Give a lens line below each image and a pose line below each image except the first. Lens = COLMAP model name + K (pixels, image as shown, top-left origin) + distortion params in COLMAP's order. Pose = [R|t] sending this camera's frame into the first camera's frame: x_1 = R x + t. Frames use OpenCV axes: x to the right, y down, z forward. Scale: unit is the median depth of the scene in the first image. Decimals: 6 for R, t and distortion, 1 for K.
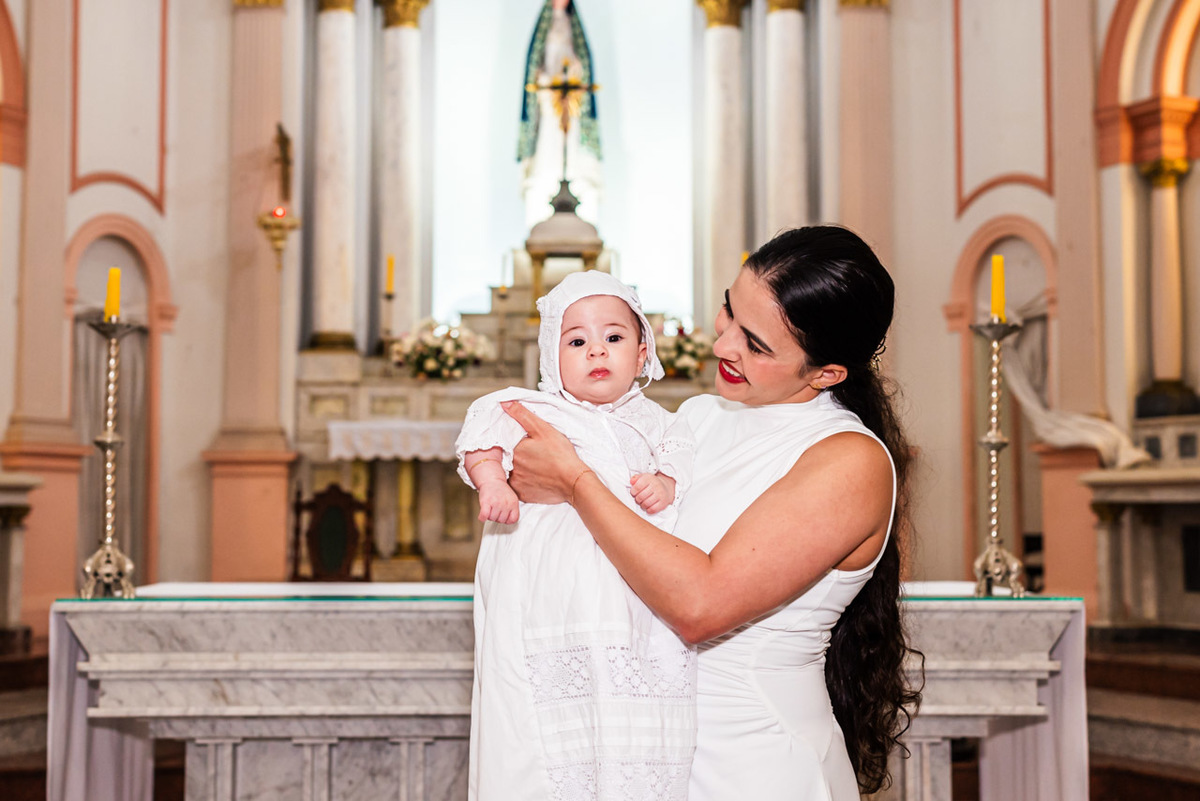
lens RADIAL K [[1796.3, 0, 593.3], [0, 1796.3, 378.5], [0, 0, 1]] dist [-0.043598, 0.603287]
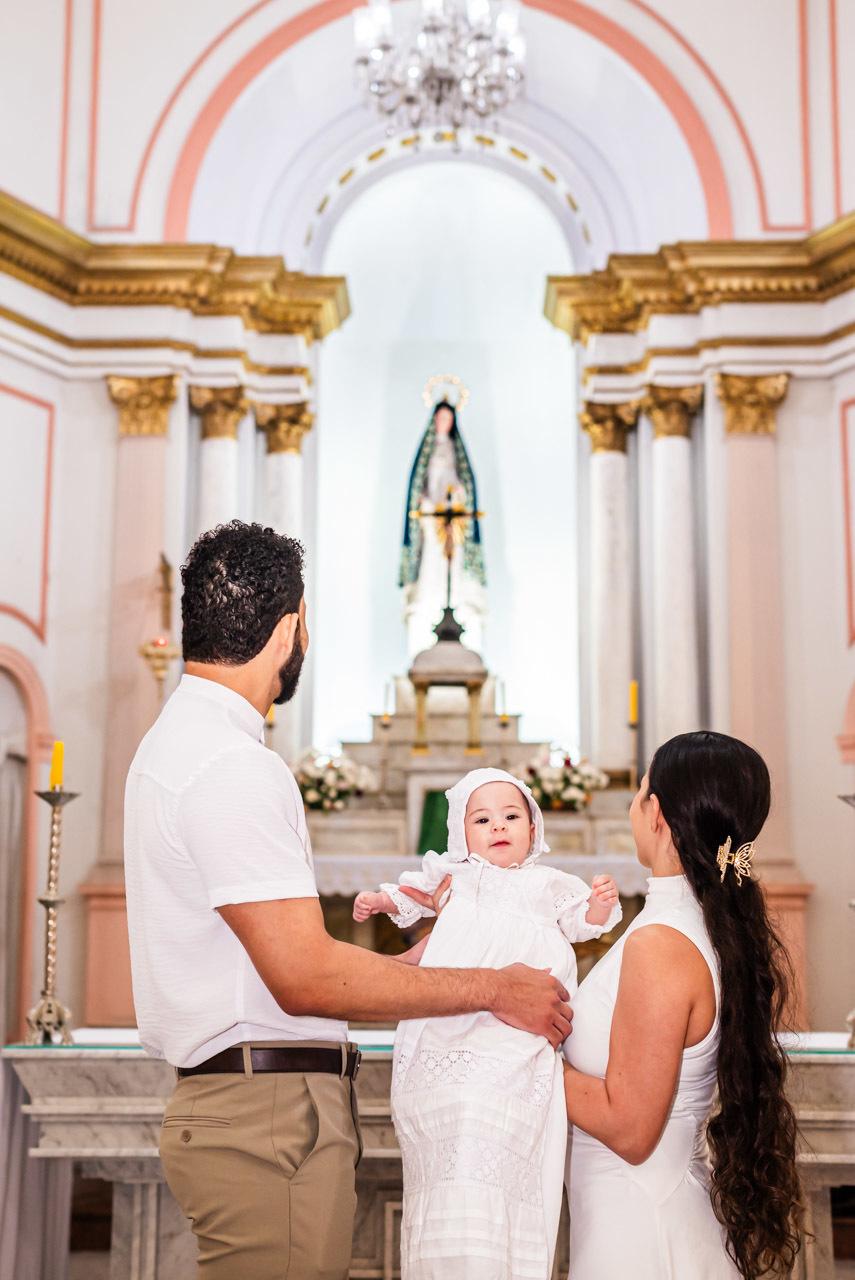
lens RADIAL K [[1954.5, 0, 408.1], [0, 1954.5, 585.1], [0, 0, 1]] dist [-0.006472, 0.251690]
pose [[0.999527, -0.000061, -0.030759, -0.005733], [-0.003133, 0.994596, -0.103769, -0.012735], [0.030599, 0.103817, 0.994126, -0.078576]]
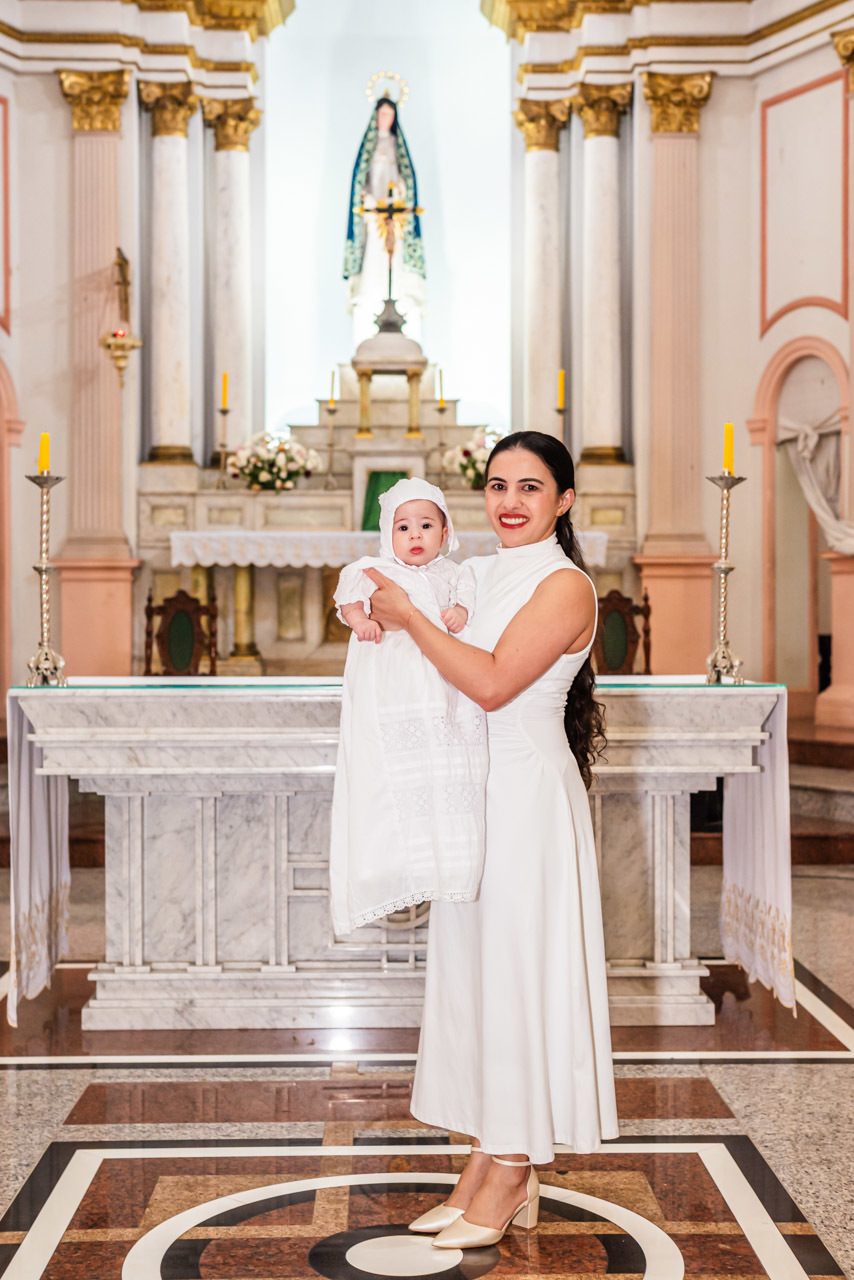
lens RADIAL K [[1916.0, 0, 439.3], [0, 1916.0, 623.5], [0, 0, 1]] dist [-0.043598, 0.603287]
pose [[0.999939, -0.001082, 0.010965, 0.000519], [0.000188, 0.996692, 0.081272, -0.014311], [-0.011017, -0.081265, 0.996632, -0.150996]]
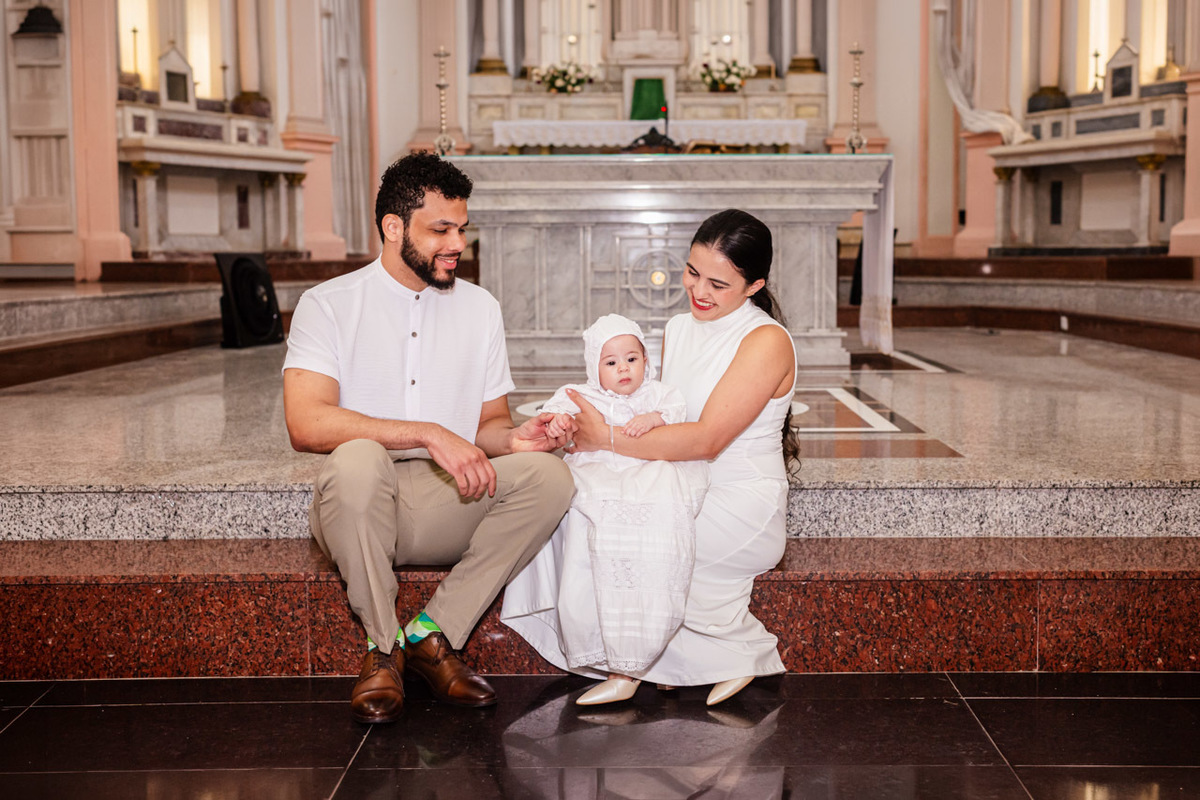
lens RADIAL K [[1588.3, 0, 654.7], [0, 1588.3, 398.3], [0, 0, 1]] dist [-0.041243, 0.541701]
pose [[0.999936, -0.003109, -0.010921, 0.001093], [0.004871, 0.986236, 0.165273, 0.035882], [0.010257, -0.165316, 0.986187, -0.358288]]
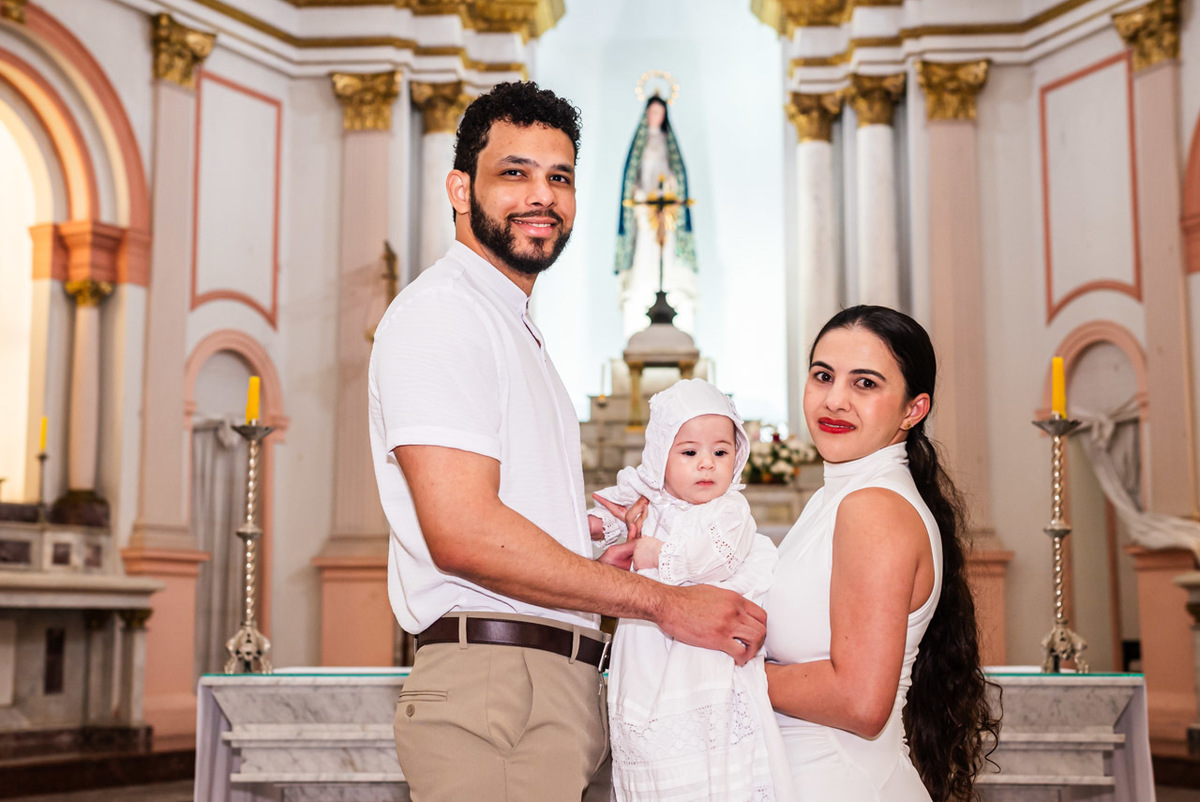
lens RADIAL K [[1819.7, 0, 588.1], [0, 1819.7, 385.0], [0, 0, 1]] dist [-0.045157, 0.563446]
pose [[0.998302, -0.009297, -0.057511, 0.001888], [0.005916, 0.998259, -0.058688, 0.004360], [0.057957, 0.058248, 0.996618, -0.043822]]
